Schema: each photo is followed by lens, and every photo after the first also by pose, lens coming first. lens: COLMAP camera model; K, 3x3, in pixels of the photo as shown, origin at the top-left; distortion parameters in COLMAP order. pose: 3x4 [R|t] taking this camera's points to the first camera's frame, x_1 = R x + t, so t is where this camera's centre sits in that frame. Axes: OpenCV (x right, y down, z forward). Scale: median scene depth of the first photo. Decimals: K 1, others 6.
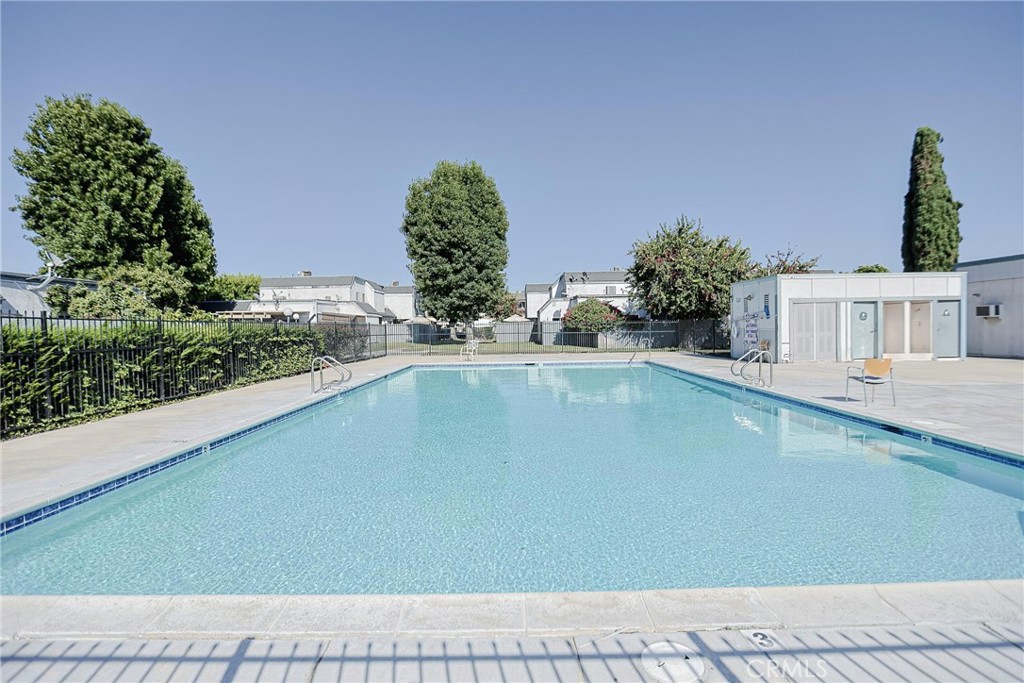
lens RADIAL K [[501.2, 0, 515.8], [0, 501.2, 351.8], [0, 0, 1]] dist [-0.054788, 0.022528]
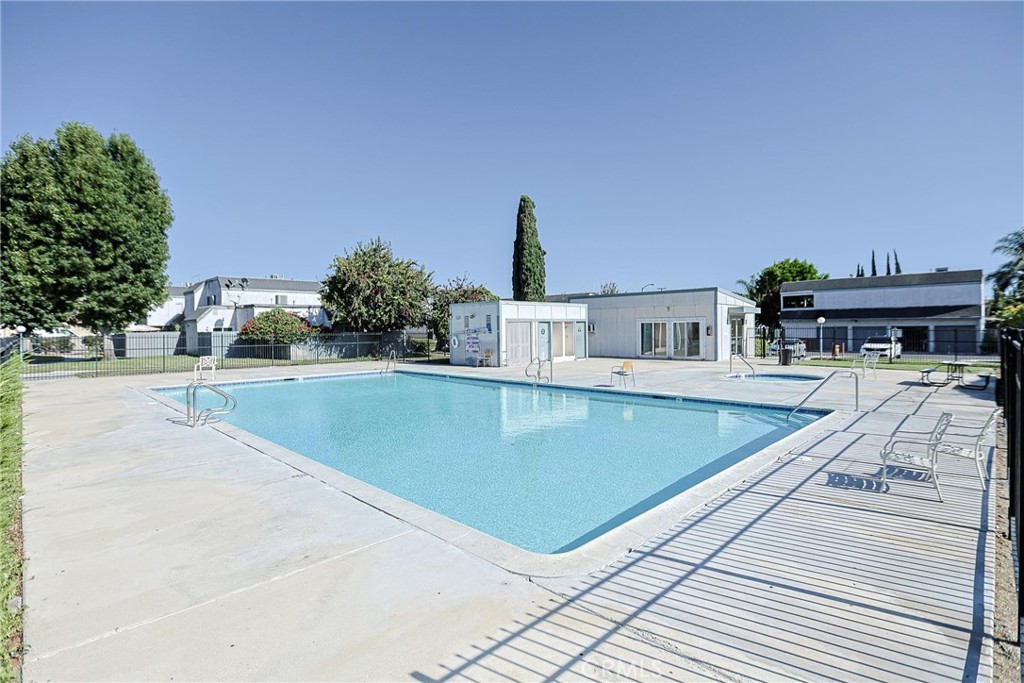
lens RADIAL K [[501.2, 0, 515.8], [0, 501.2, 351.8], [0, 0, 1]] dist [-0.054788, 0.022528]
pose [[0.701648, -0.025730, 0.712059, -0.222083], [0.034880, 0.999390, 0.001743, -0.010068], [-0.711670, 0.023614, 0.702117, 0.009959]]
